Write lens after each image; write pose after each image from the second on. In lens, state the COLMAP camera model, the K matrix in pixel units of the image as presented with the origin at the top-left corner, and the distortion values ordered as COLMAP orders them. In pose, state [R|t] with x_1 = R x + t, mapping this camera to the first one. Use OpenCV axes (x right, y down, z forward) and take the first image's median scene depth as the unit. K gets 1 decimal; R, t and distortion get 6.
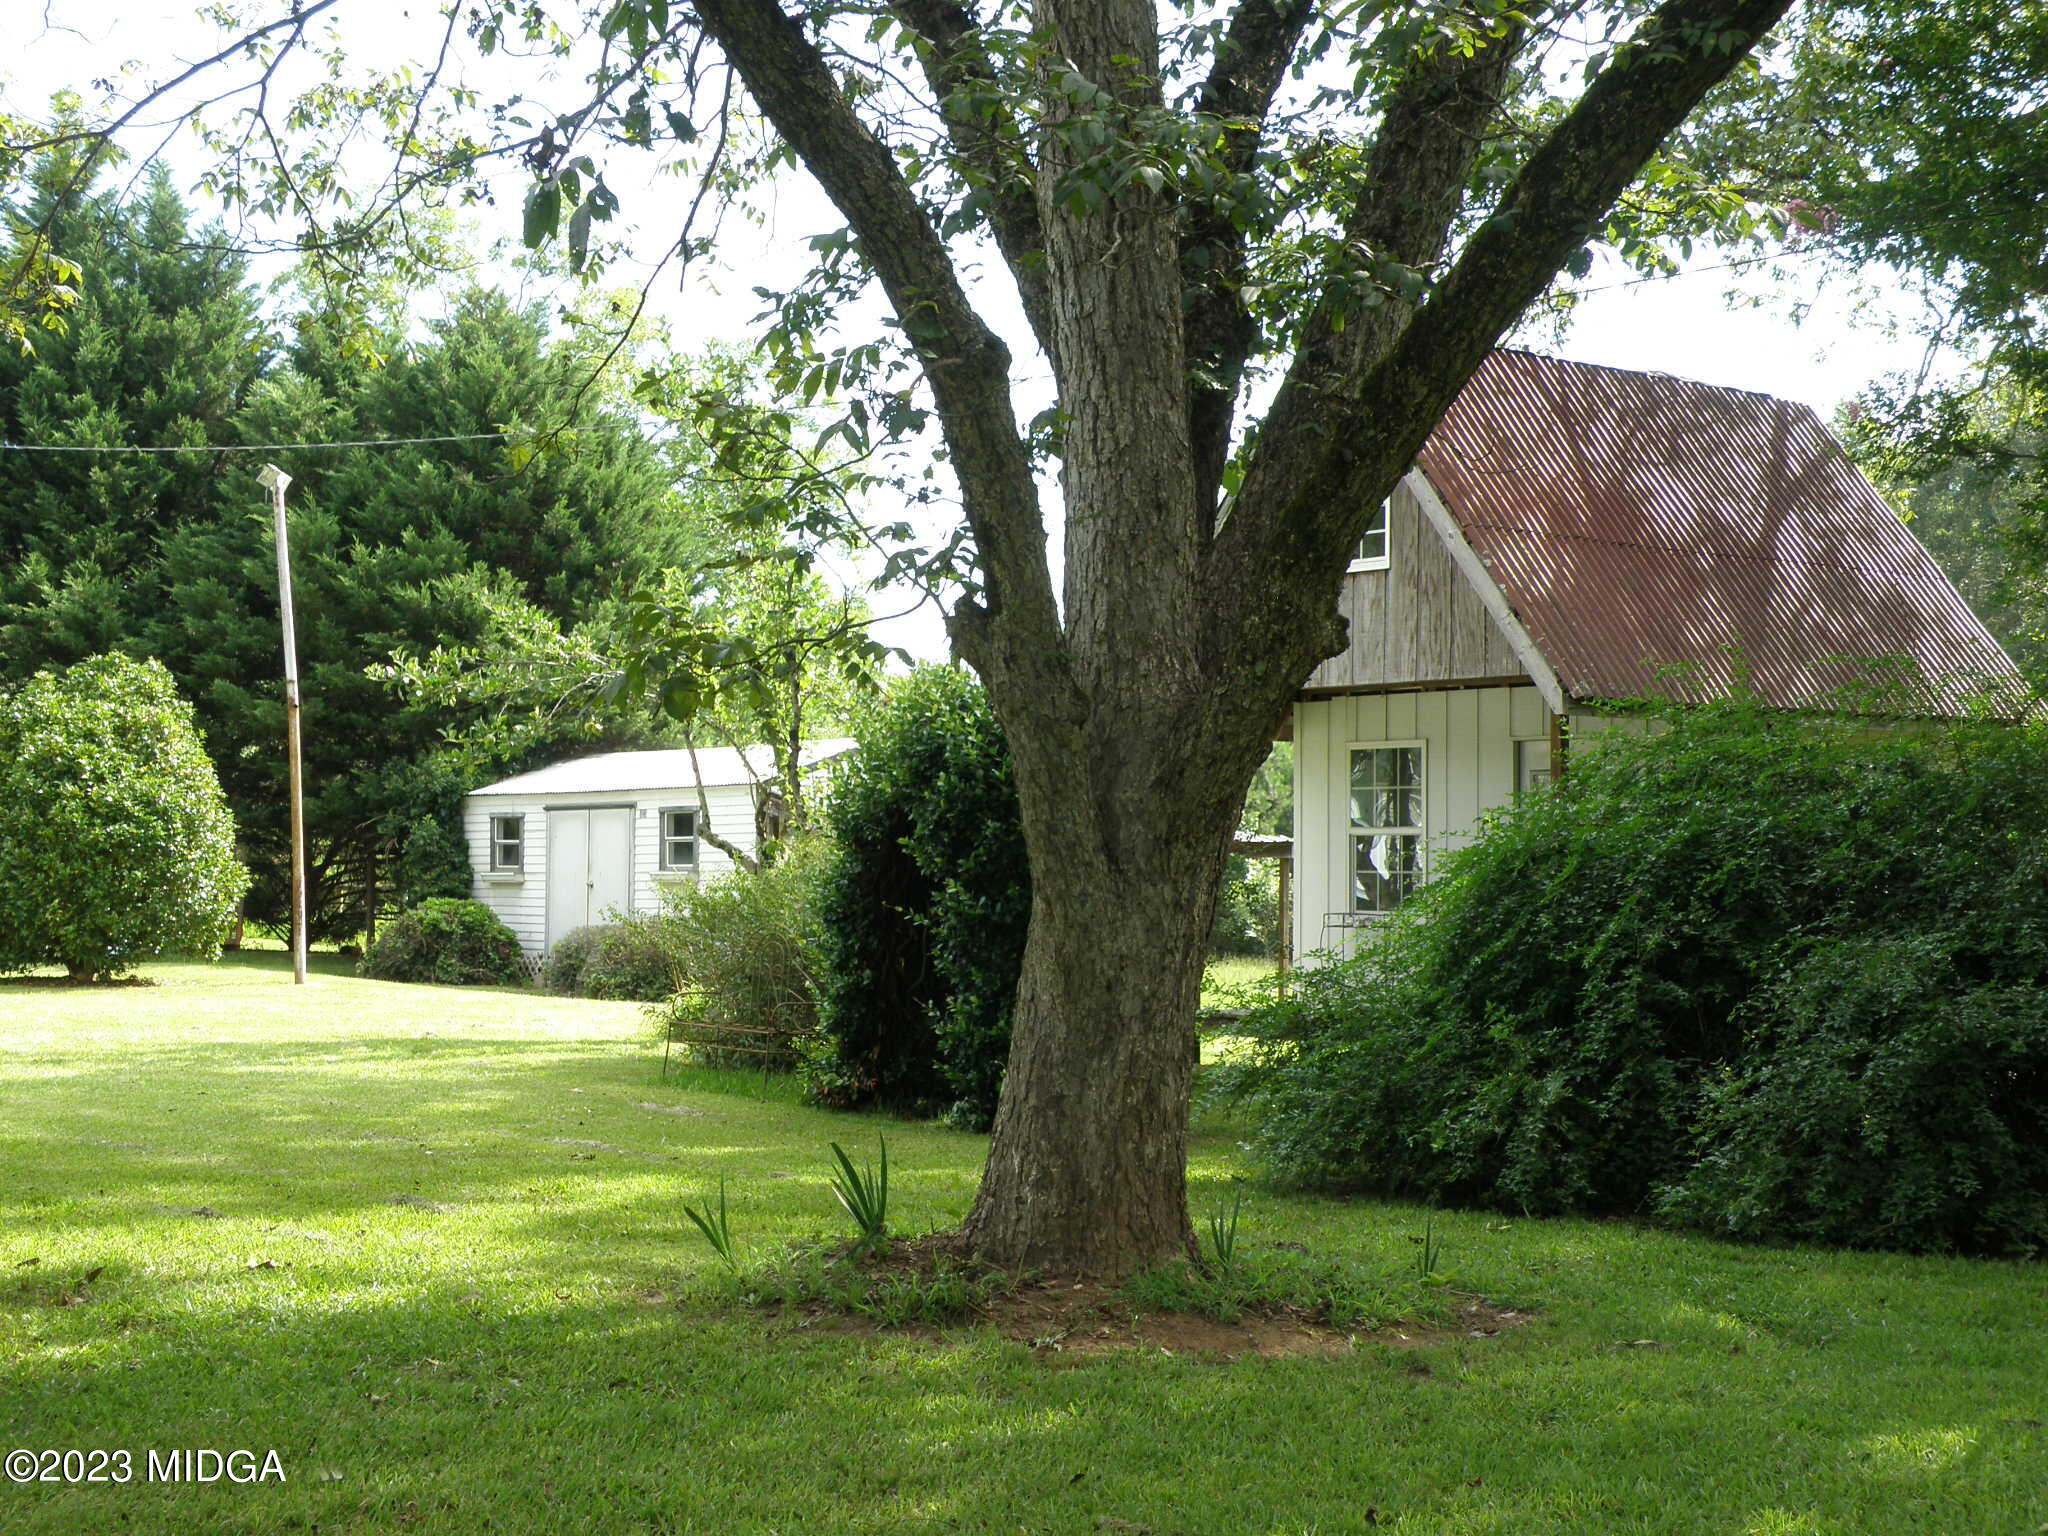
lens RADIAL K [[2850.5, 0, 1023.0], [0, 2850.5, 773.7], [0, 0, 1]] dist [0.174970, 0.000000]
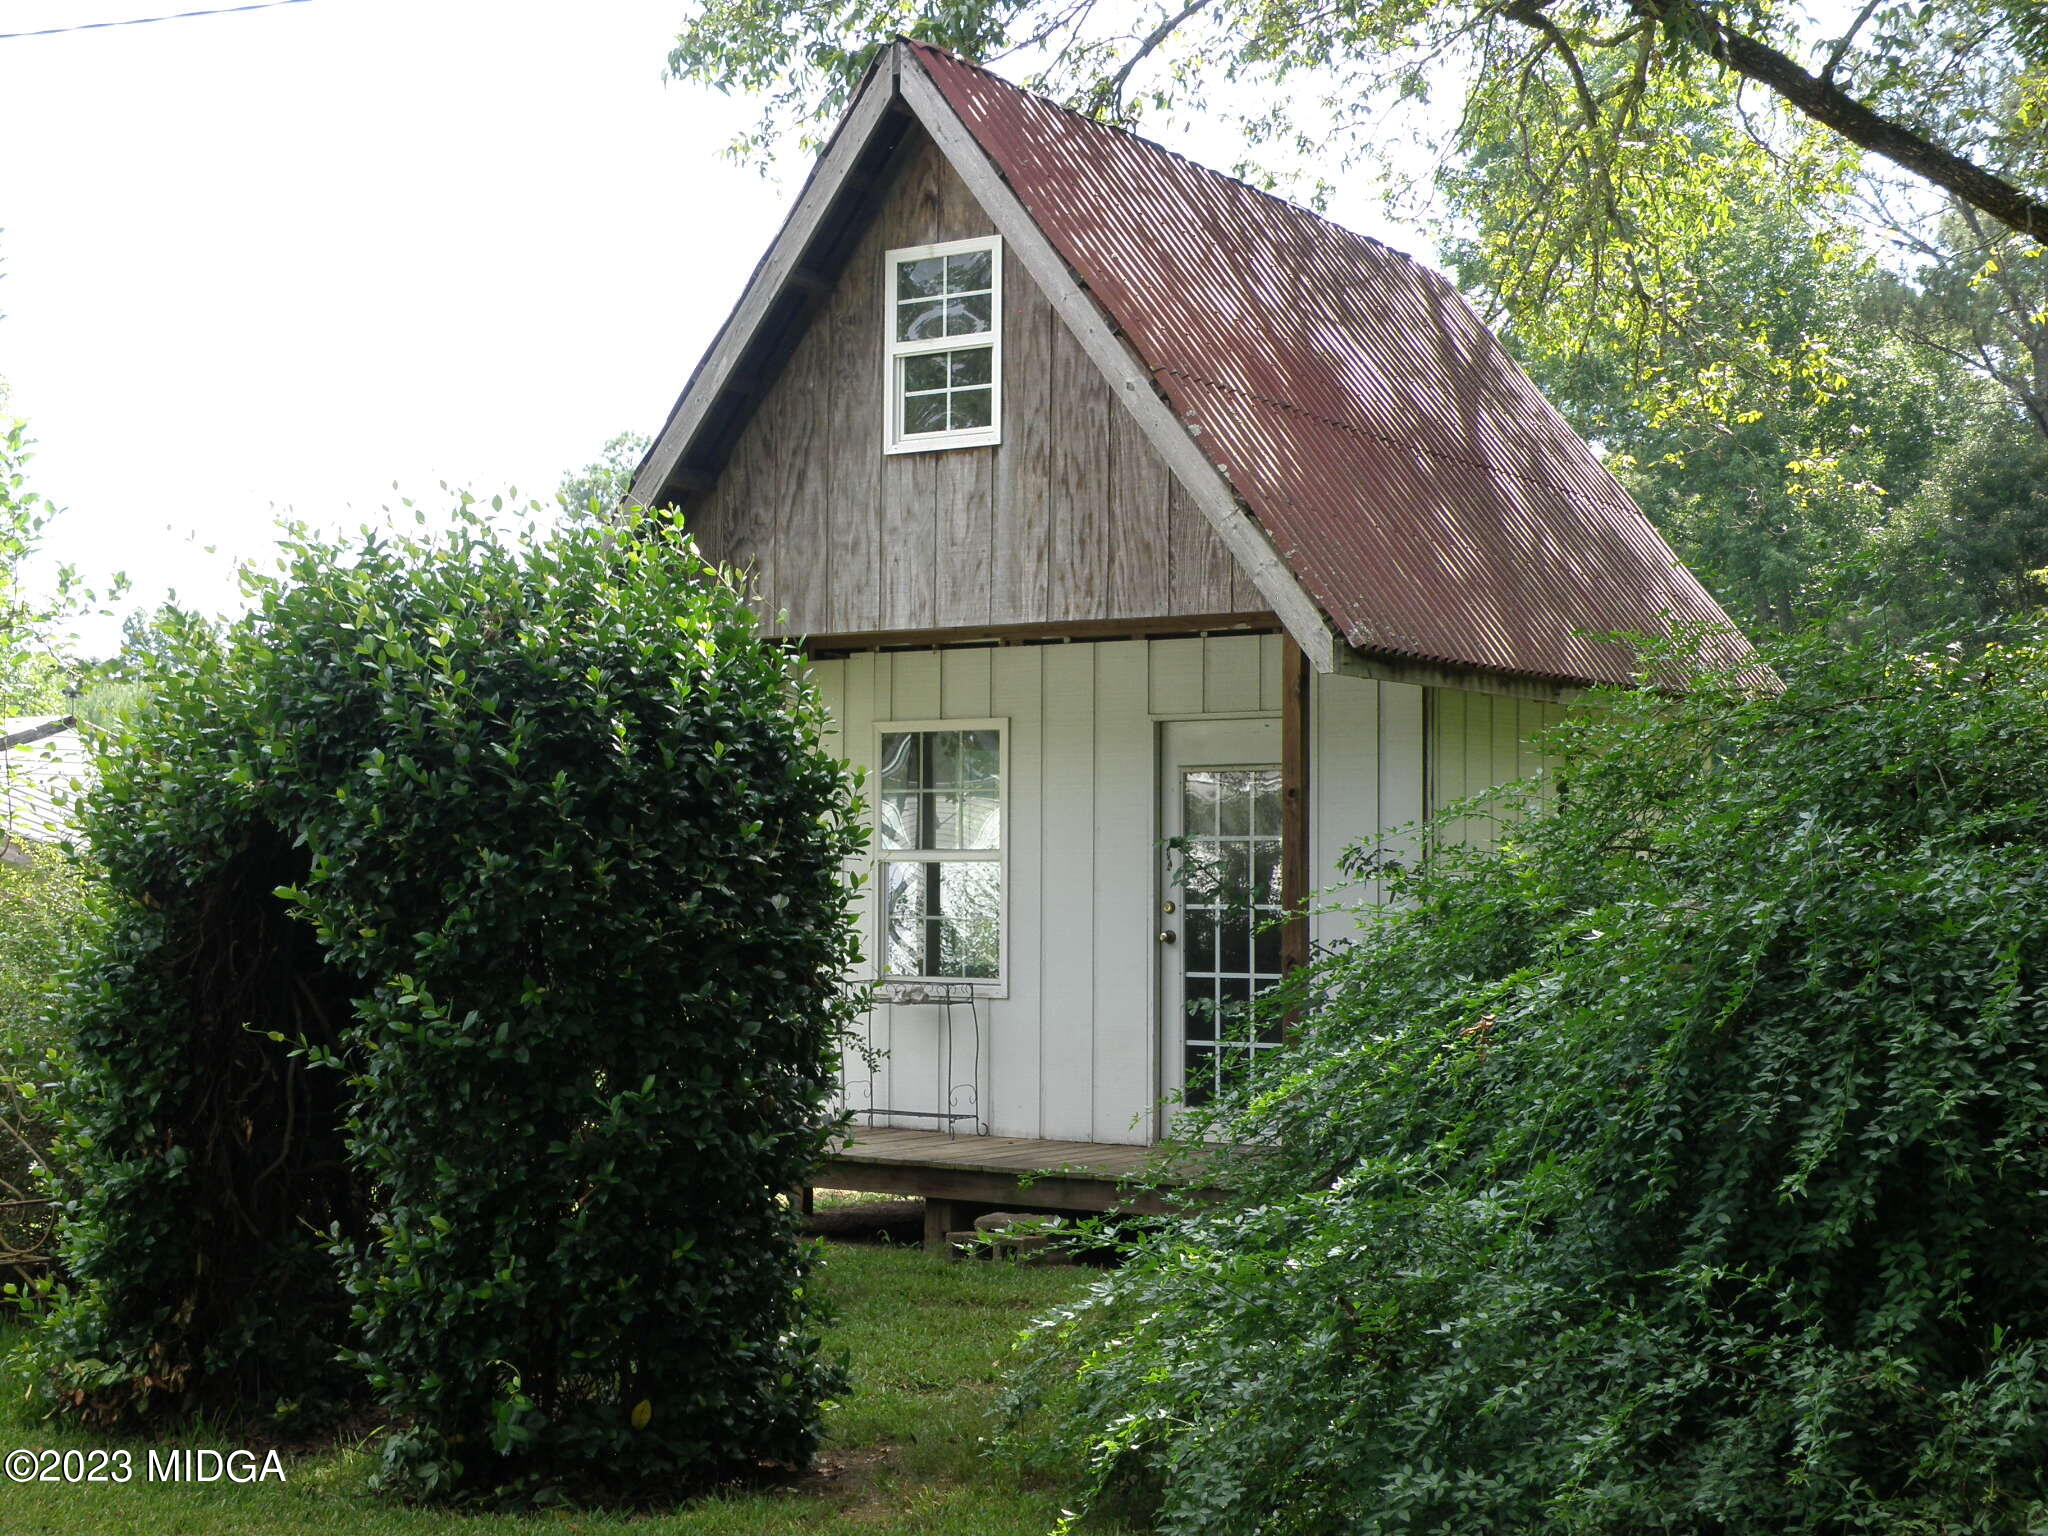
lens RADIAL K [[2850.5, 0, 1044.4], [0, 2850.5, 784.0], [0, 0, 1]] dist [0.174970, 0.000000]
pose [[0.957585, 0.007160, 0.288061, -0.054731], [-0.007715, 0.999970, 0.000792, 0.003846], [-0.288047, -0.002981, 0.957612, 0.463318]]
